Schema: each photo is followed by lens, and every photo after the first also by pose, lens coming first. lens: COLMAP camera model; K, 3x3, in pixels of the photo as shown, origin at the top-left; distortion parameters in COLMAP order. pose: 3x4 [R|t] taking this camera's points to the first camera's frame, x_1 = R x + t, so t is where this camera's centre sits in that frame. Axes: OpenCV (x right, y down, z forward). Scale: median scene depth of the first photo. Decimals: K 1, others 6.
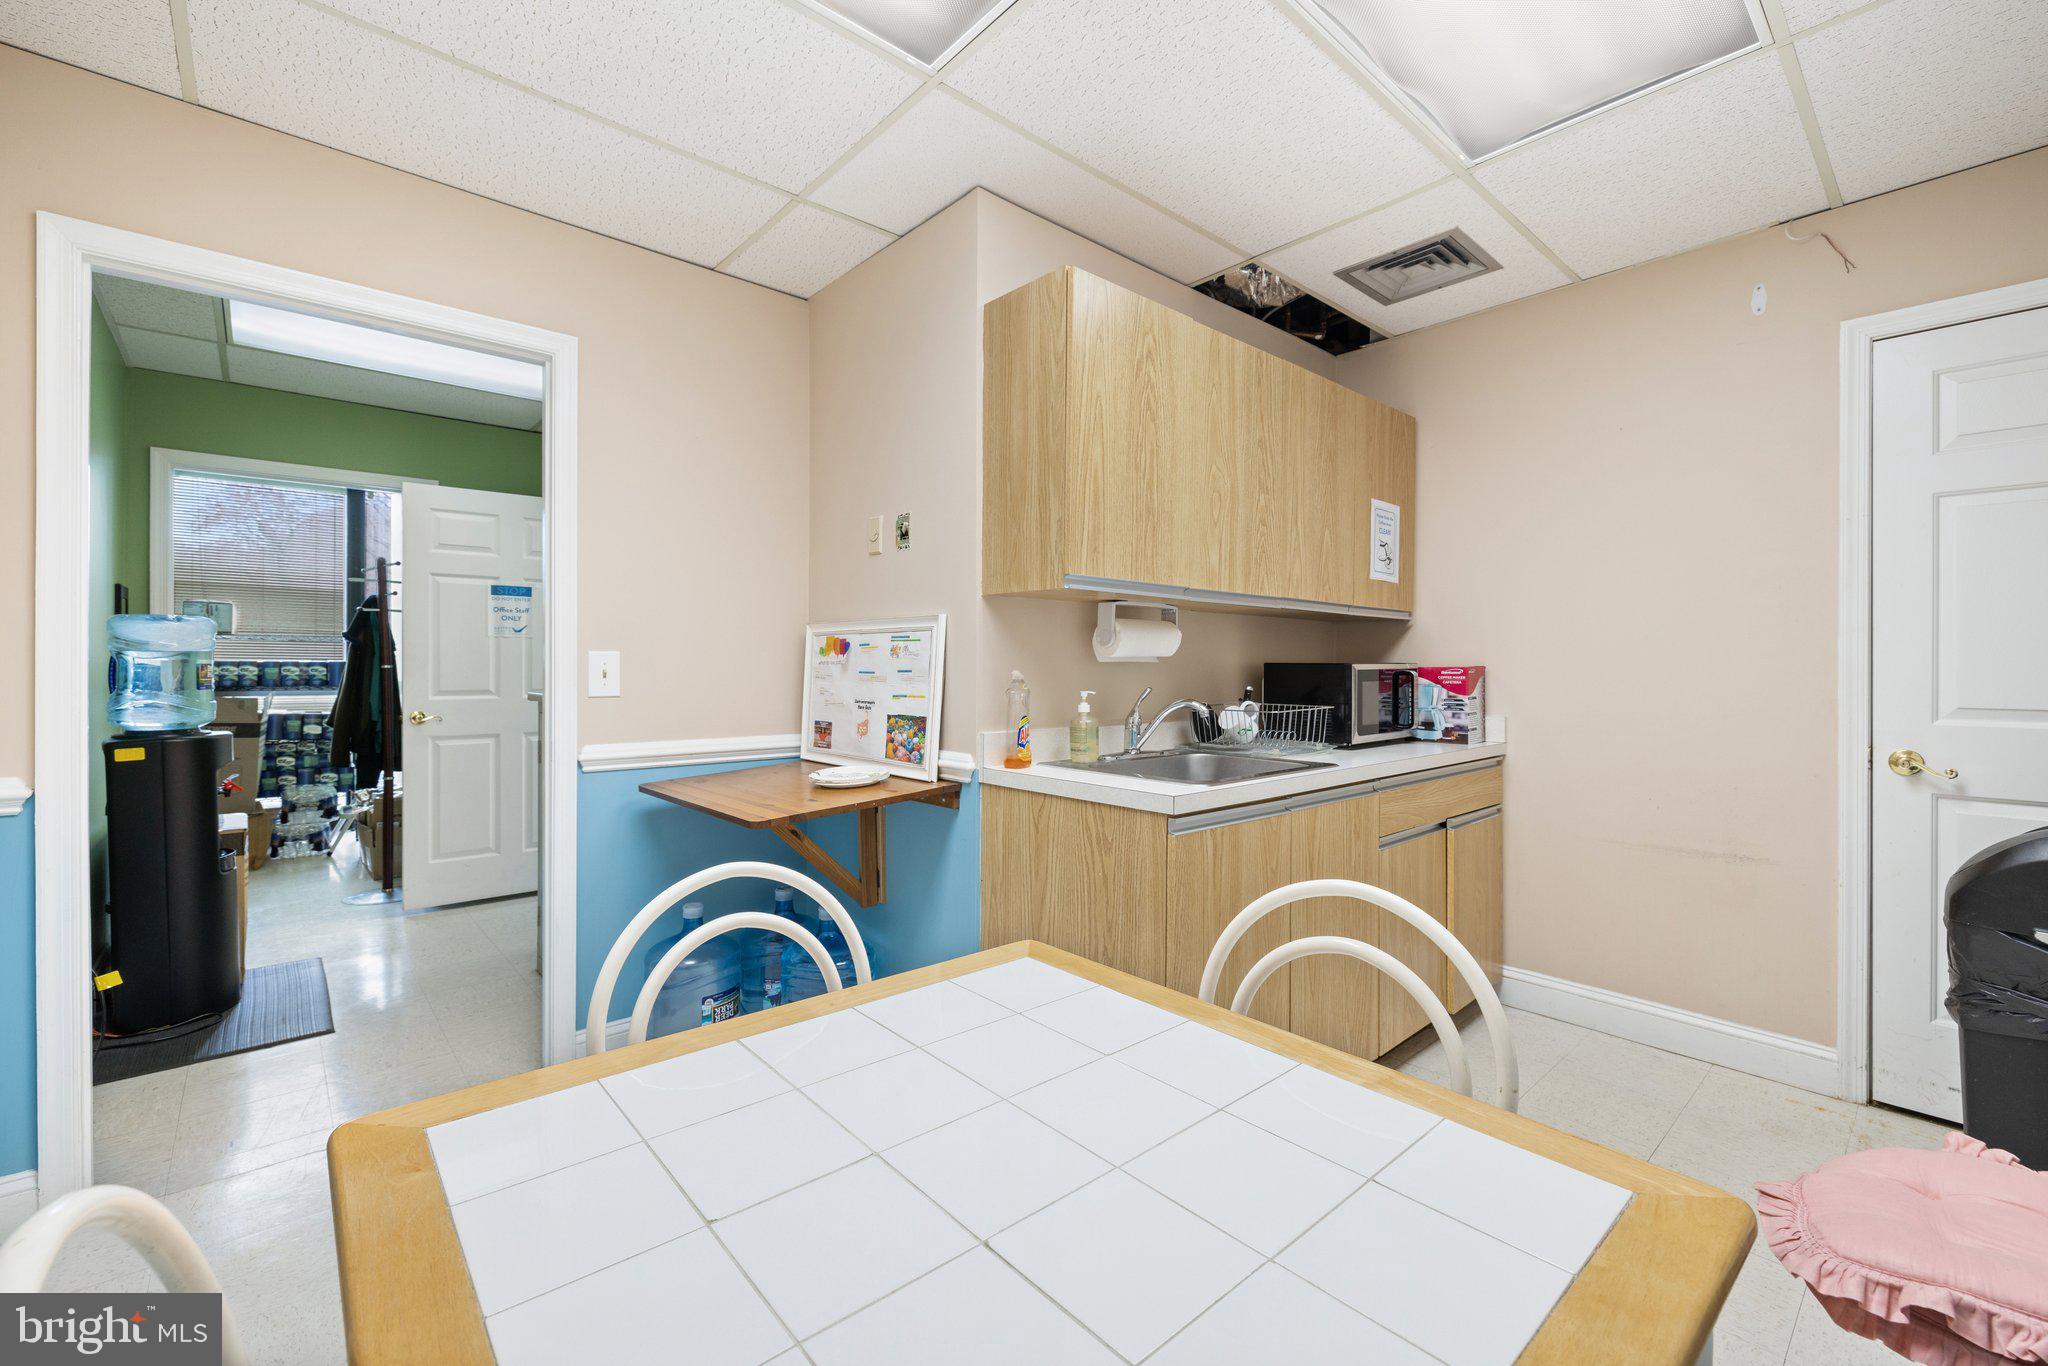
lens RADIAL K [[869.6, 0, 1044.0], [0, 869.6, 665.5], [0, 0, 1]] dist [0.000425, 0.000175]
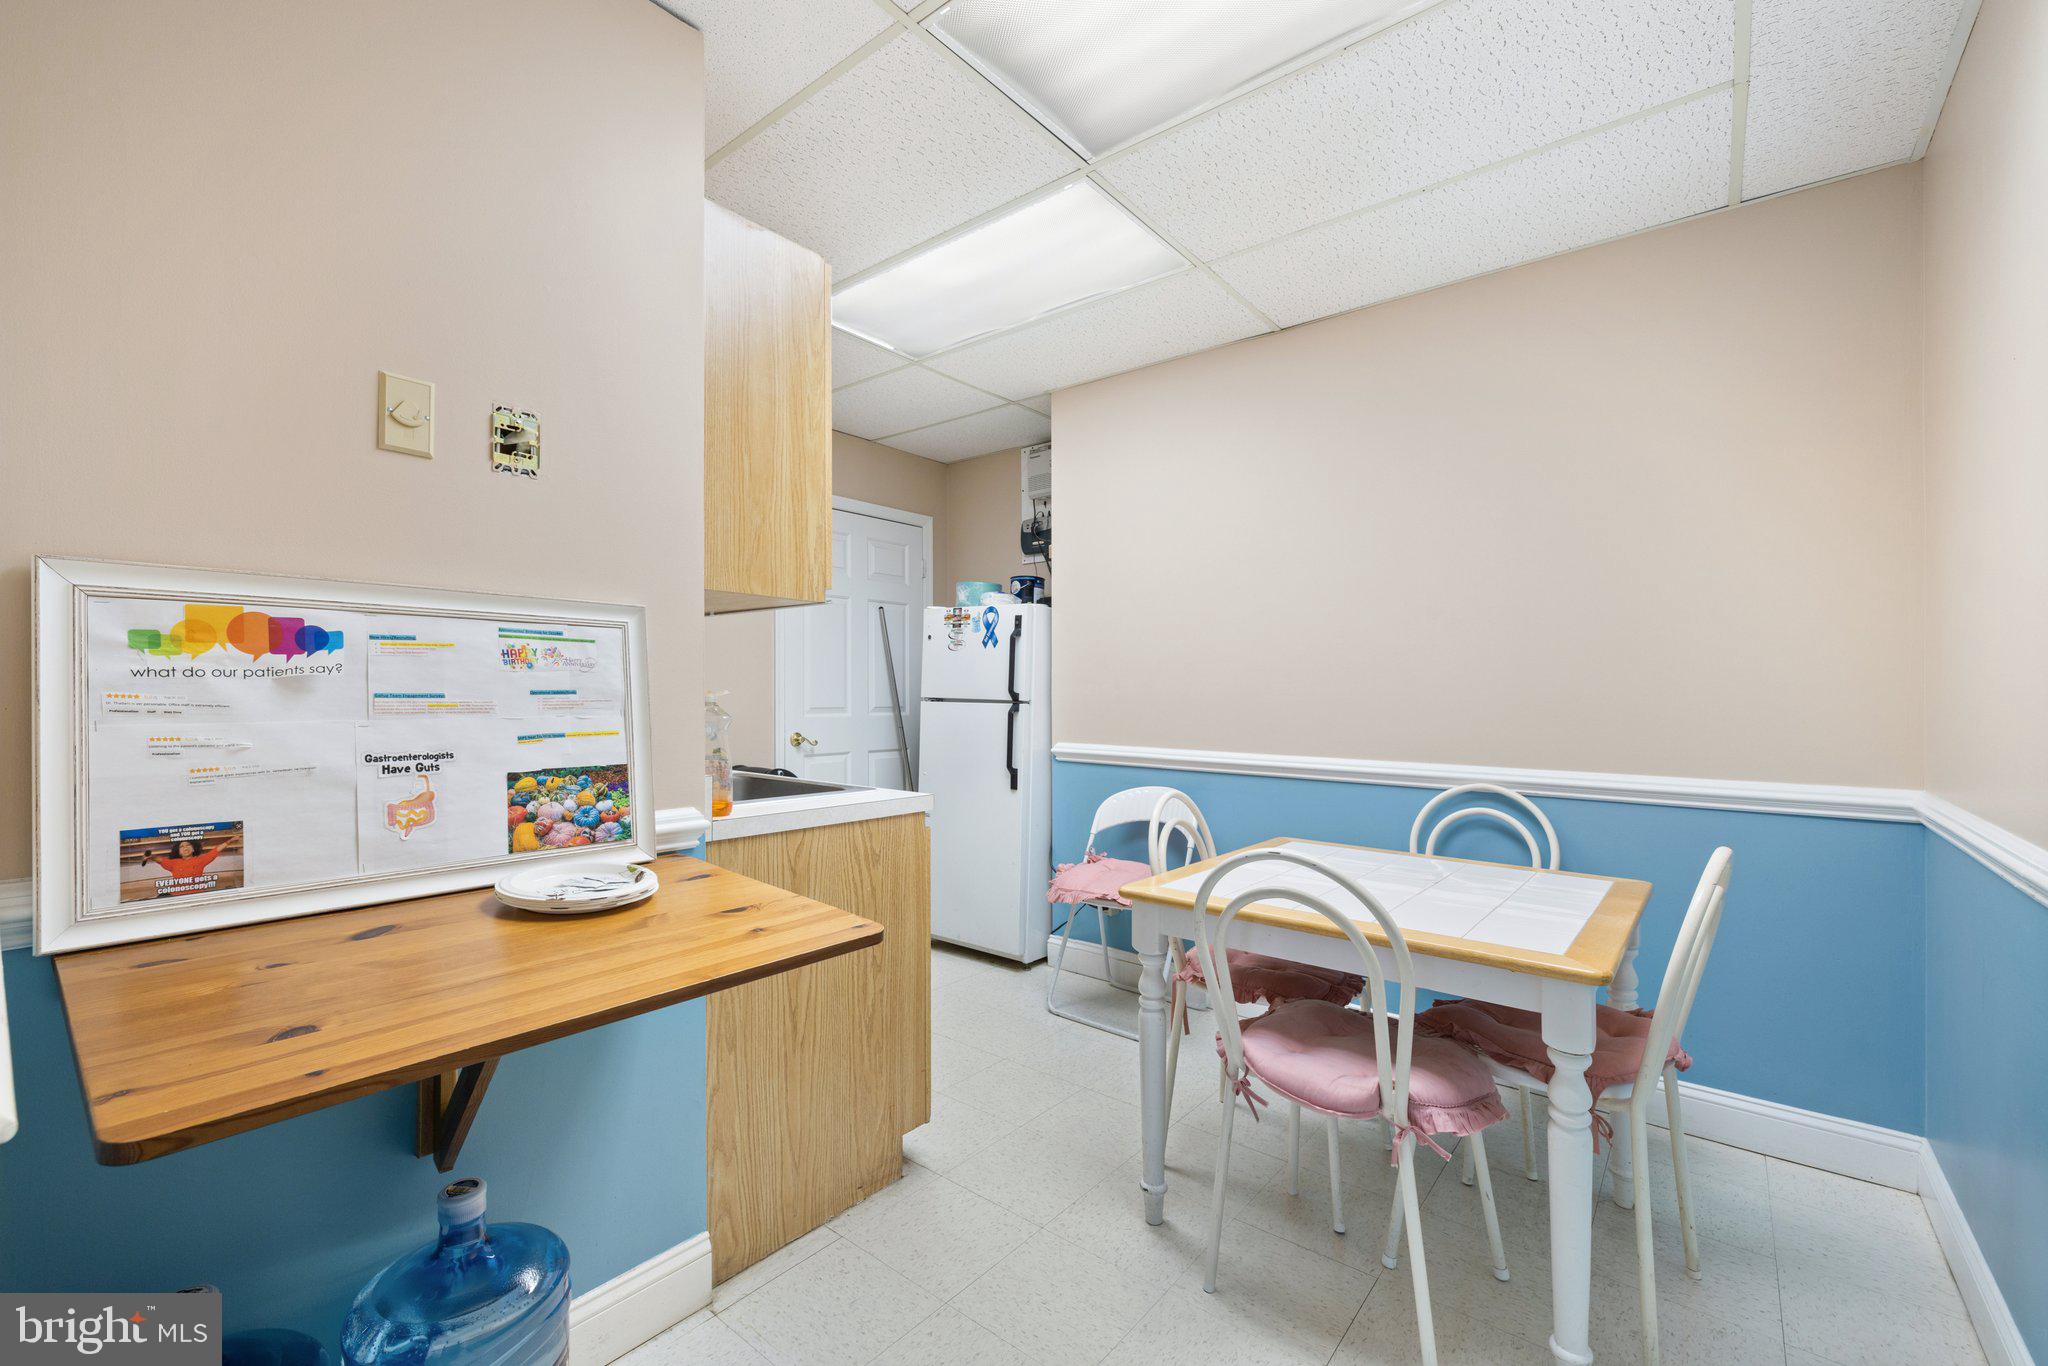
lens RADIAL K [[847.8, 0, 1024.0], [0, 847.8, 683.0], [0, 0, 1]] dist [0.000327, 0.000098]
pose [[-0.149991, 0.003636, 0.988681, -0.758255], [-0.008626, 0.999950, -0.004986, 0.000158], [-0.988650, -0.009276, -0.149952, 0.771849]]
